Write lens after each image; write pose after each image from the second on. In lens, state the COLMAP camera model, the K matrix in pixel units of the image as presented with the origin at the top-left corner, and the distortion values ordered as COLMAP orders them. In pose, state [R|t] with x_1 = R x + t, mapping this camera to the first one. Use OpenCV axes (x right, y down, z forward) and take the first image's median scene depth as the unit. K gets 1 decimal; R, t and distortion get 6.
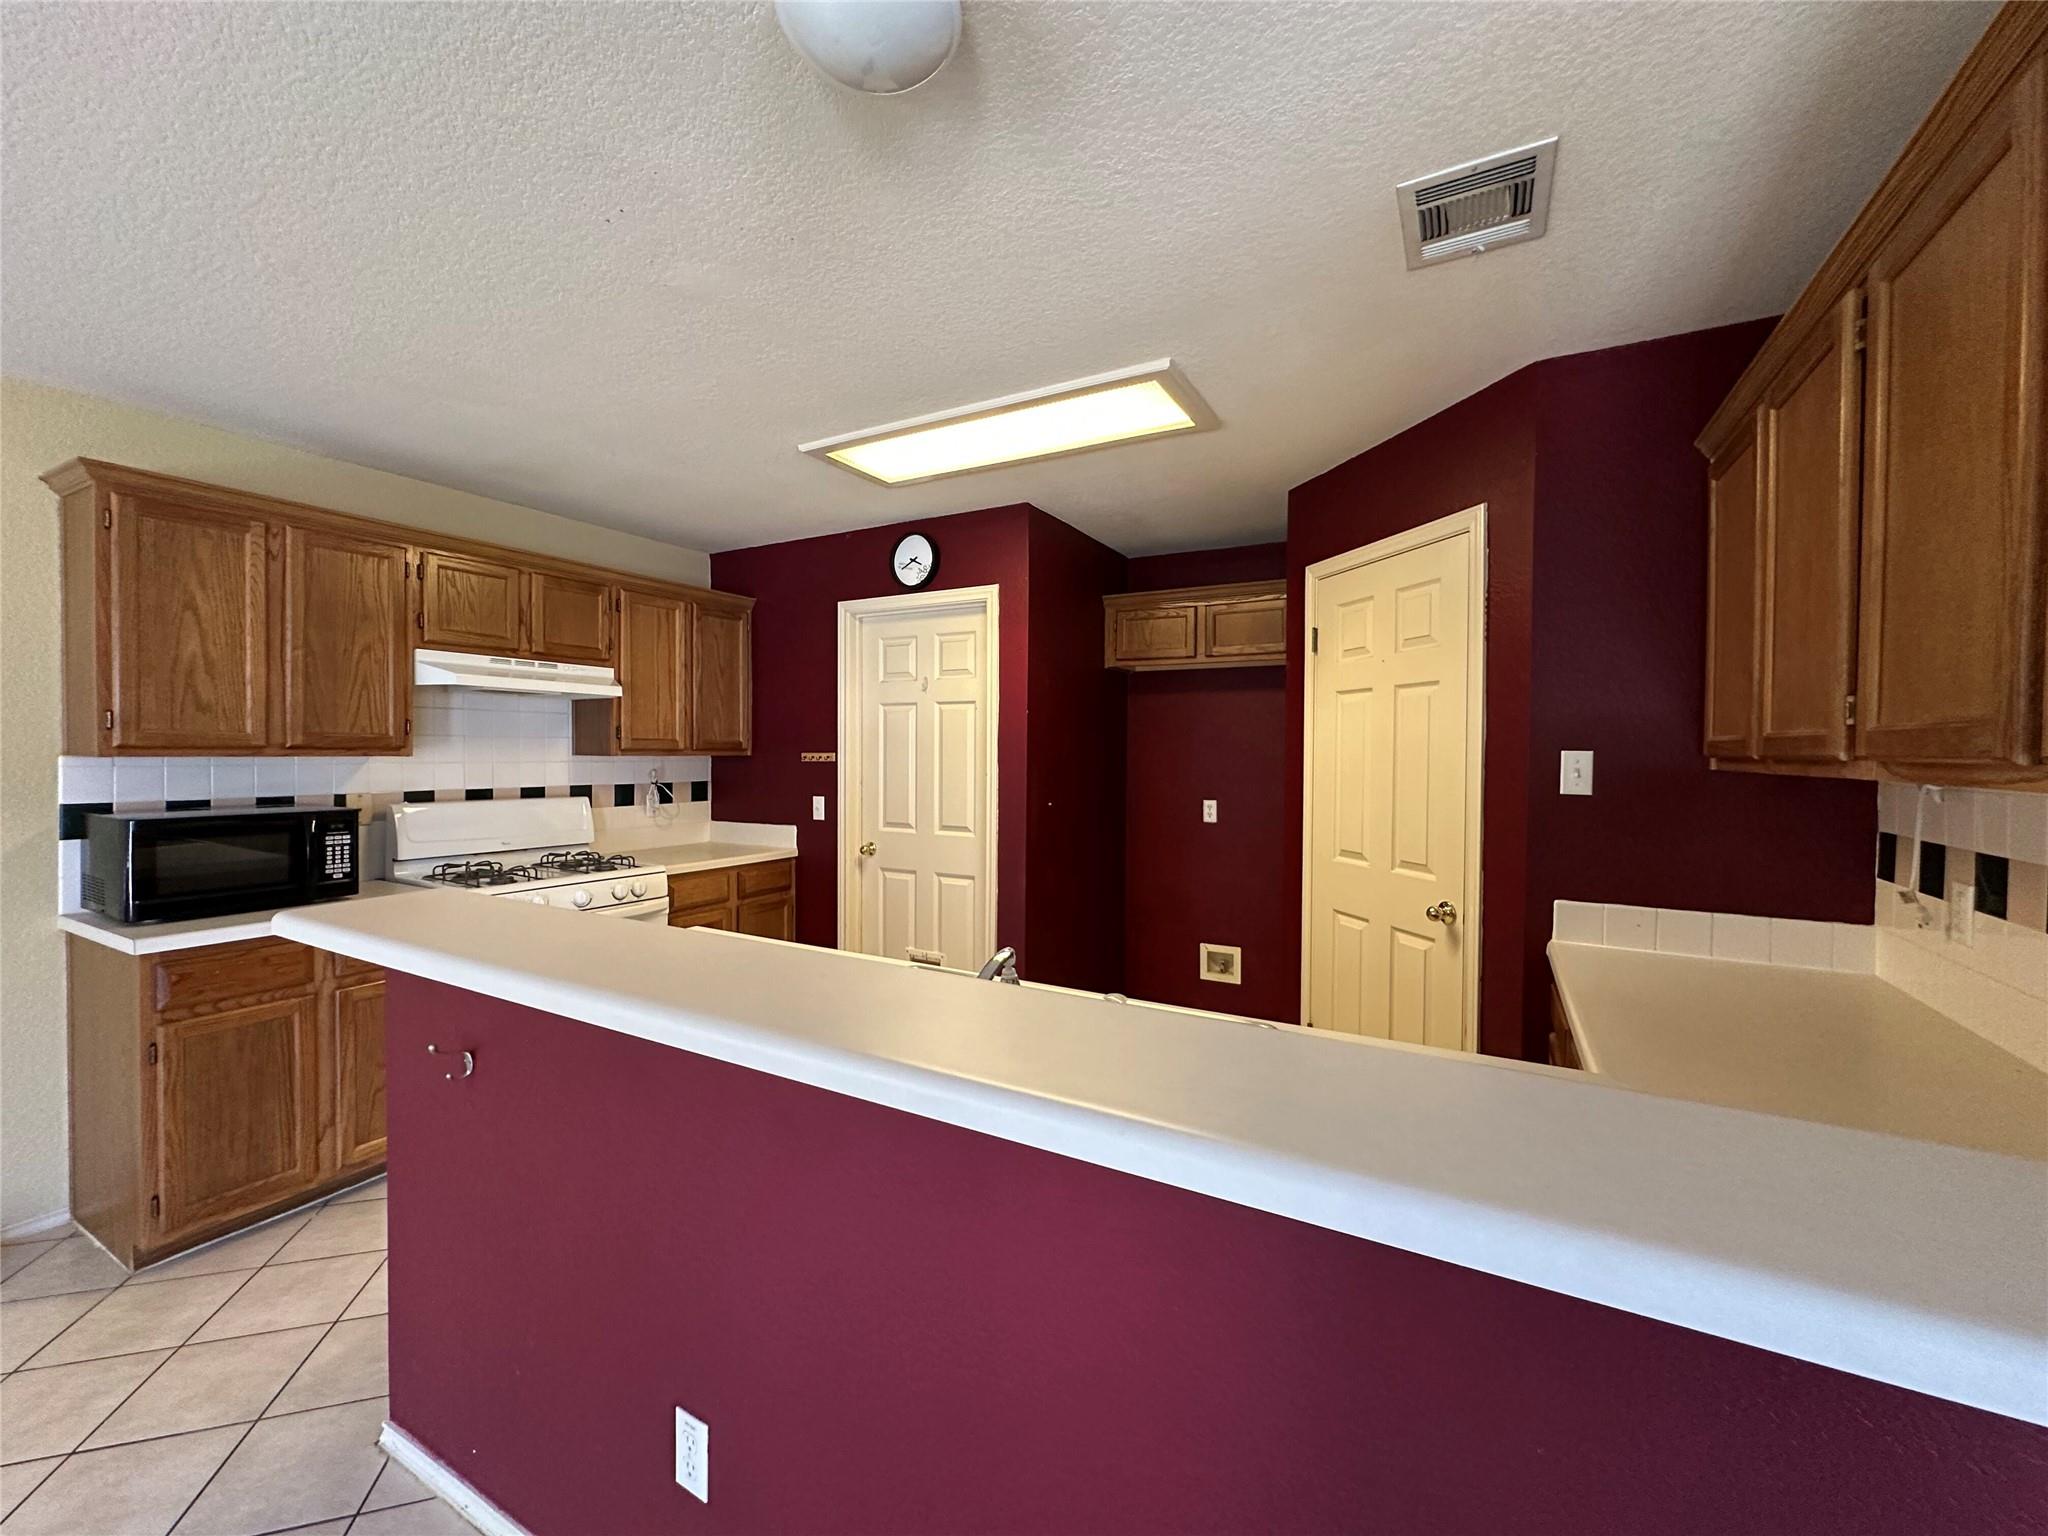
lens RADIAL K [[818.3, 0, 1024.0], [0, 818.3, 768.0], [0, 0, 1]] dist [-0.000703, -0.000066]
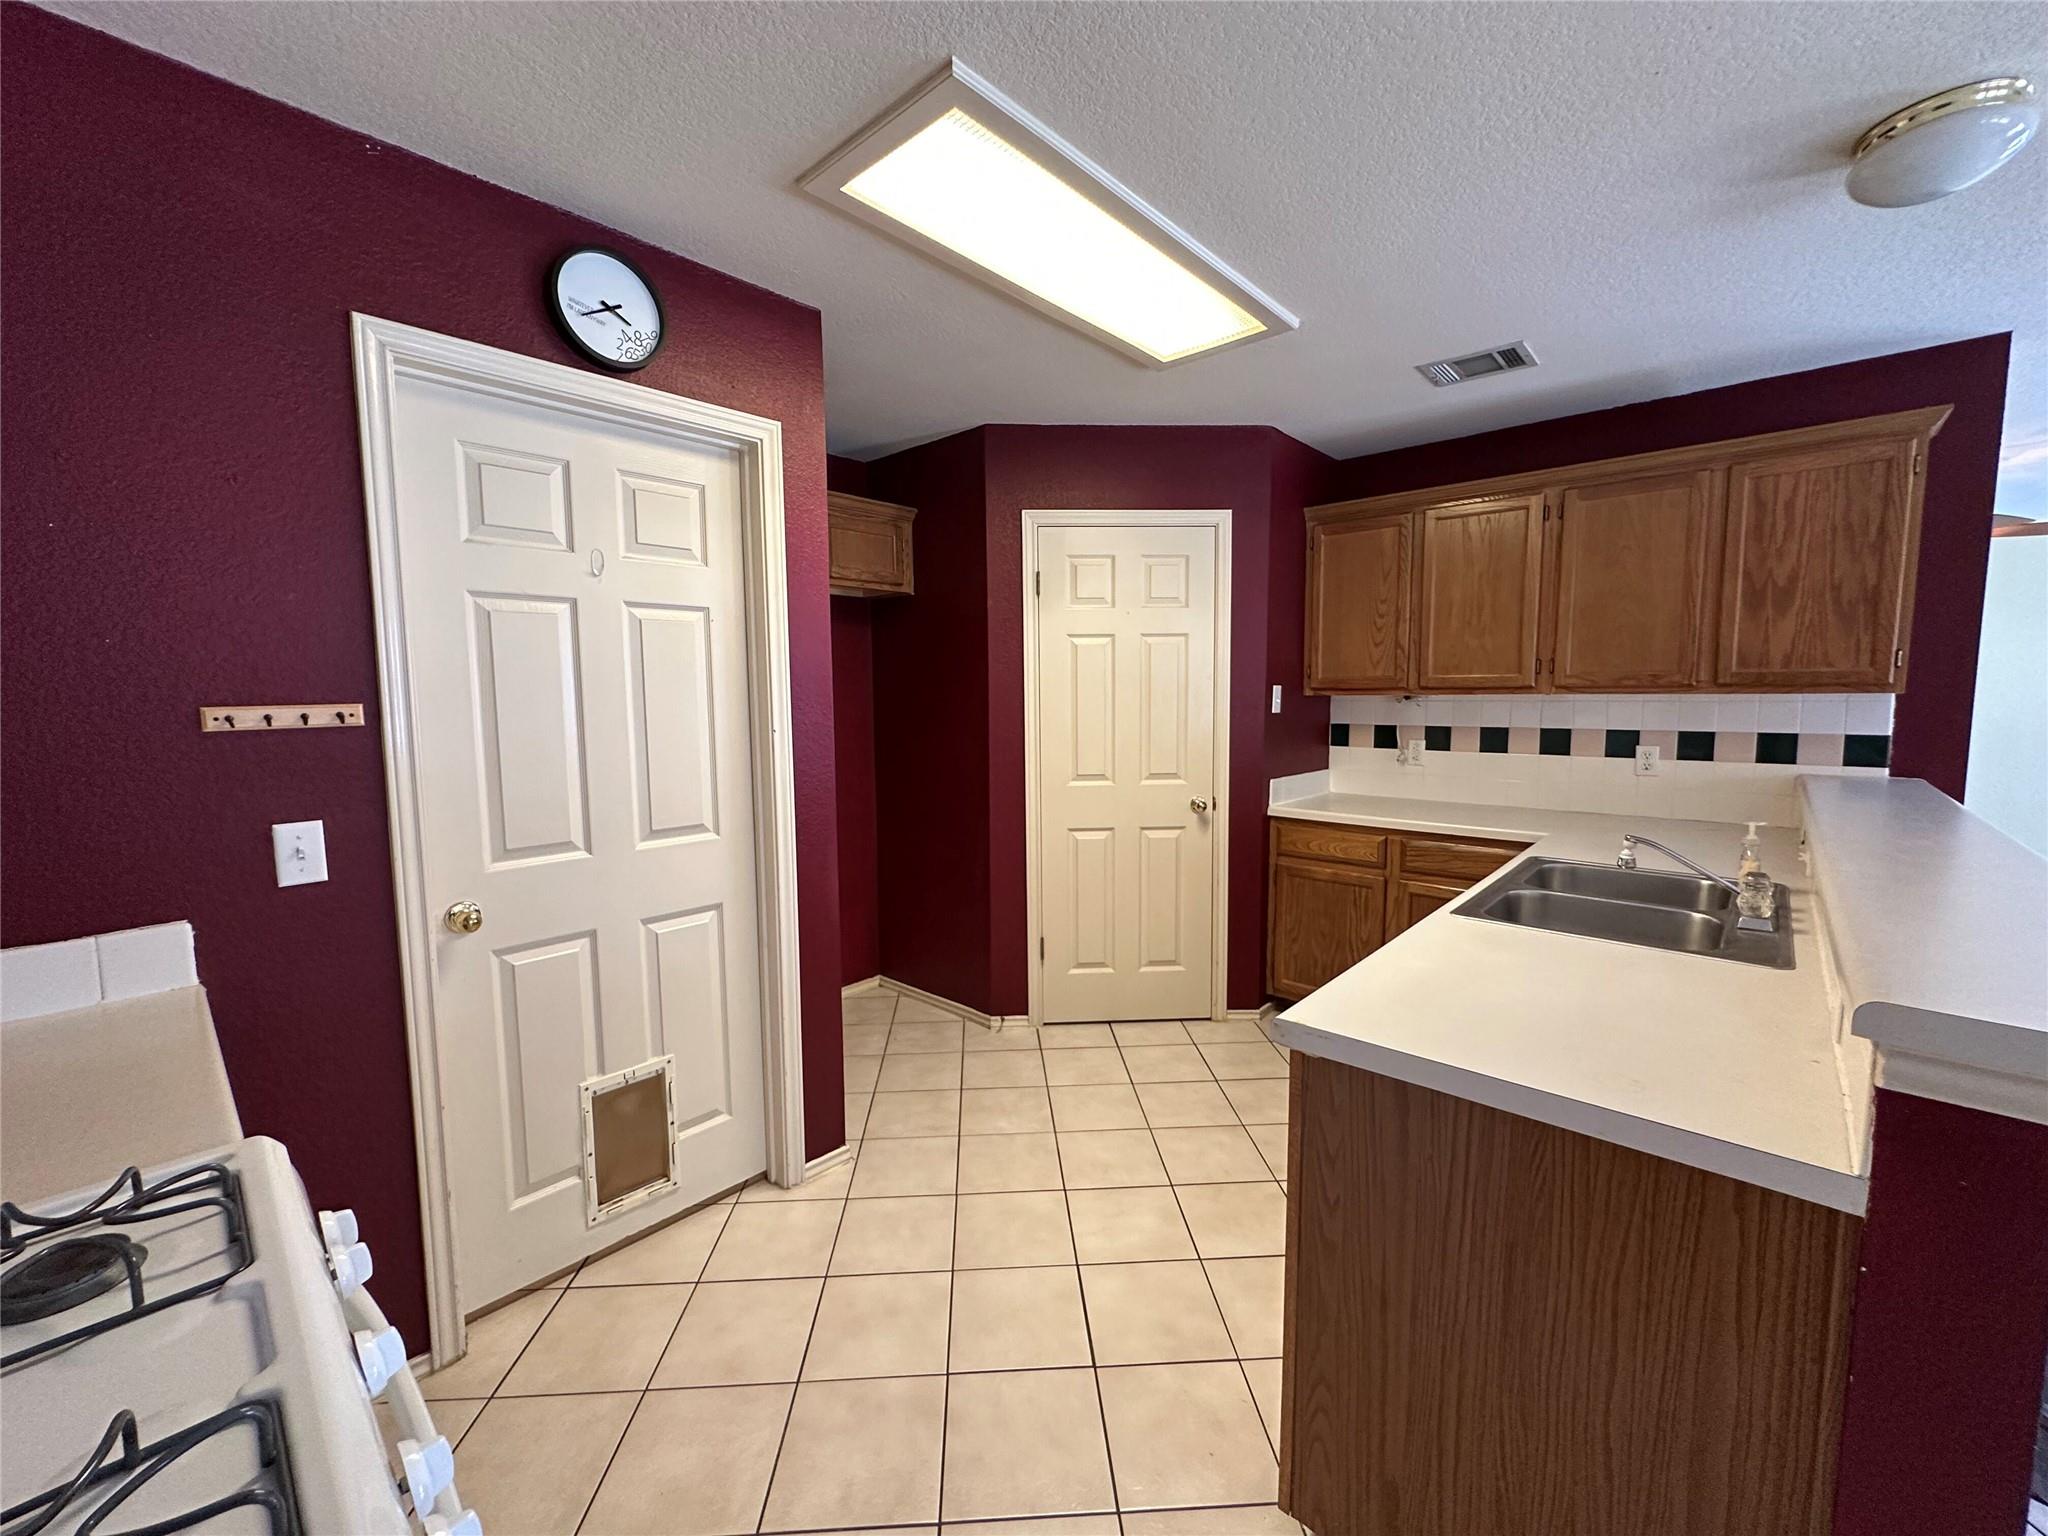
lens RADIAL K [[818.3, 0, 1024.0], [0, 818.3, 768.0], [0, 0, 1]] dist [-0.000703, -0.000066]
pose [[0.226212, -0.096569, 0.969279, -0.571810], [0.034530, 0.995243, 0.091097, -0.013195], [-0.973466, 0.012862, 0.228471, 0.631677]]
